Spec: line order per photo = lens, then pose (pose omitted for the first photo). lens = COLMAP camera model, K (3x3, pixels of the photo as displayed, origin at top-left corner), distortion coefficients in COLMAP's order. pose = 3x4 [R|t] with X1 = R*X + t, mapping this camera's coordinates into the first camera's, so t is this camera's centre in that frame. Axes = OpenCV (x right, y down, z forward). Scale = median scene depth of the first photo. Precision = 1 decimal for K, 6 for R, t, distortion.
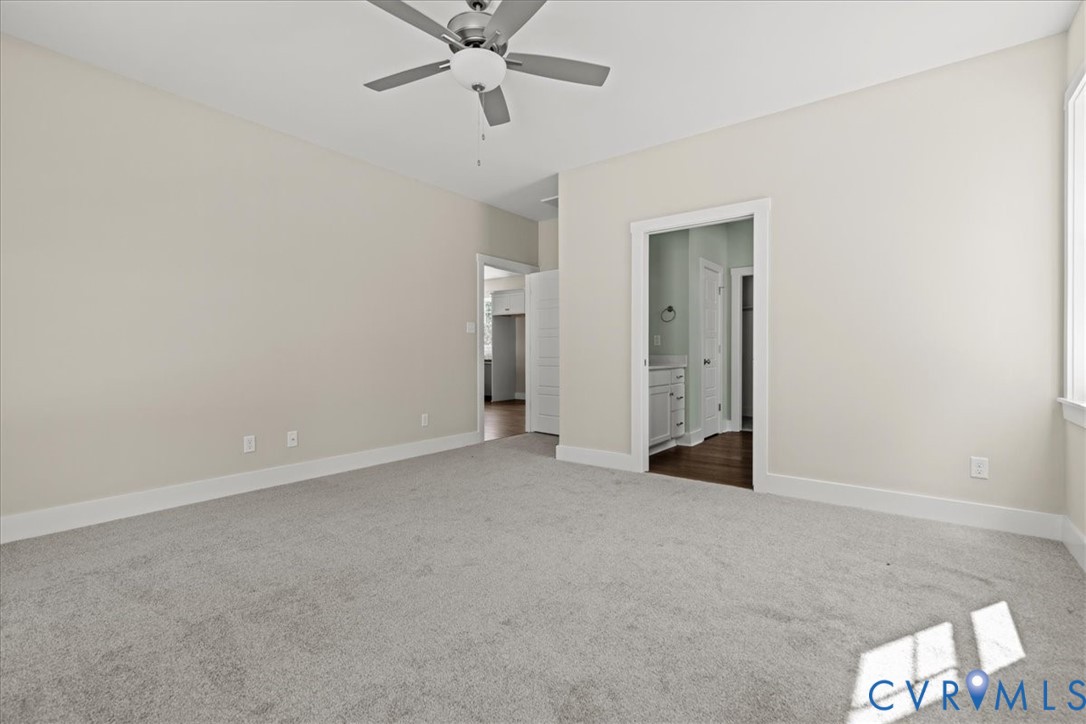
lens RADIAL K [[494.8, 0, 541.6], [0, 494.8, 360.0], [0, 0, 1]] dist [0.017464, -0.002365]
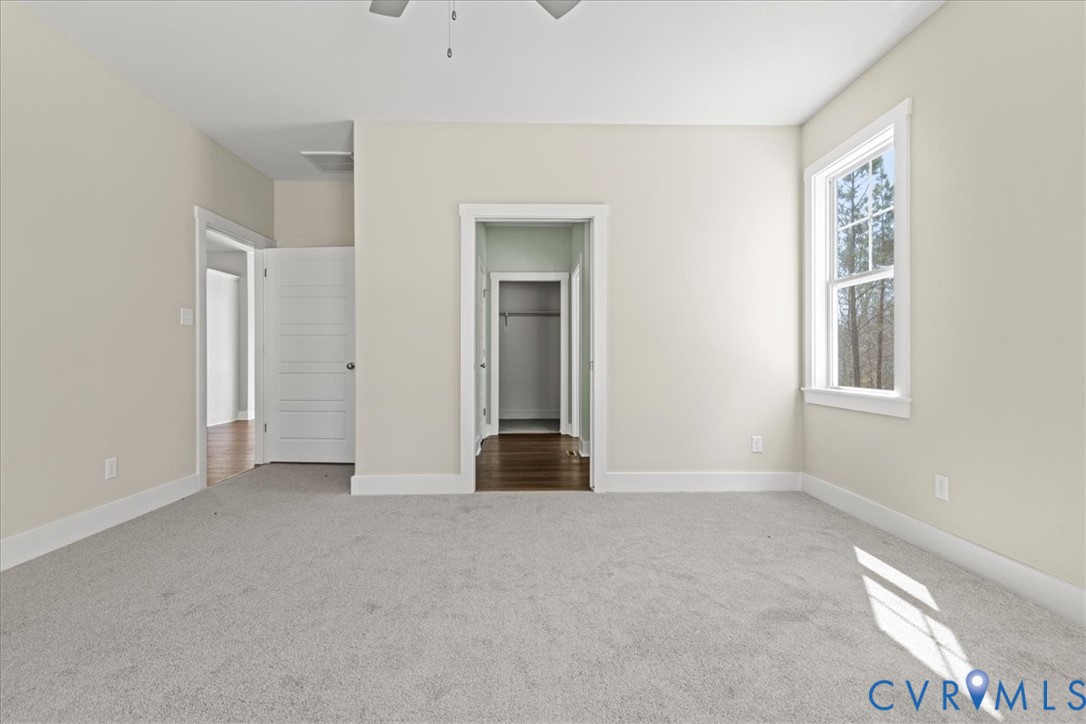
lens RADIAL K [[494.8, 0, 549.6], [0, 494.8, 363.2], [0, 0, 1]] dist [0.017464, -0.002365]
pose [[0.776974, -0.007407, 0.629489, -0.269262], [0.009583, 0.999954, -0.000062, 0.000442], [-0.629460, 0.006080, 0.777009, 0.266541]]
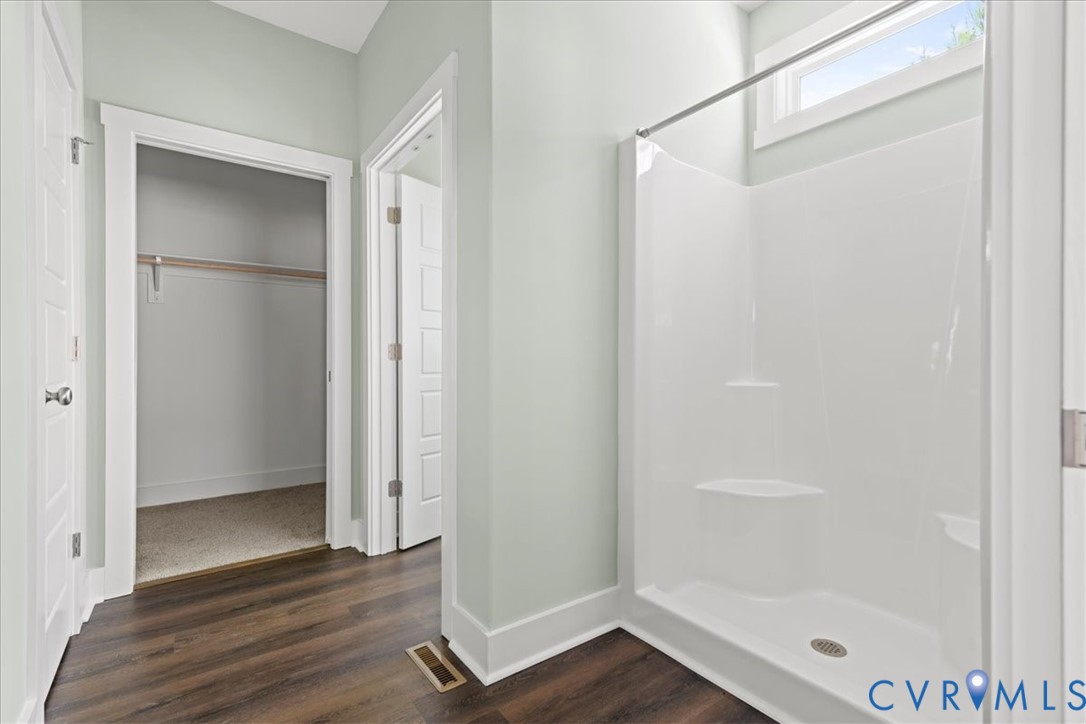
lens RADIAL K [[494.8, 0, 549.6], [0, 494.8, 360.3], [0, 0, 1]] dist [0.017464, -0.002365]
pose [[0.291338, -0.004053, 0.956611, 0.266253], [0.015329, 0.999882, -0.000432, -0.019236], [-0.956497, 0.014790, 0.291366, 1.094291]]
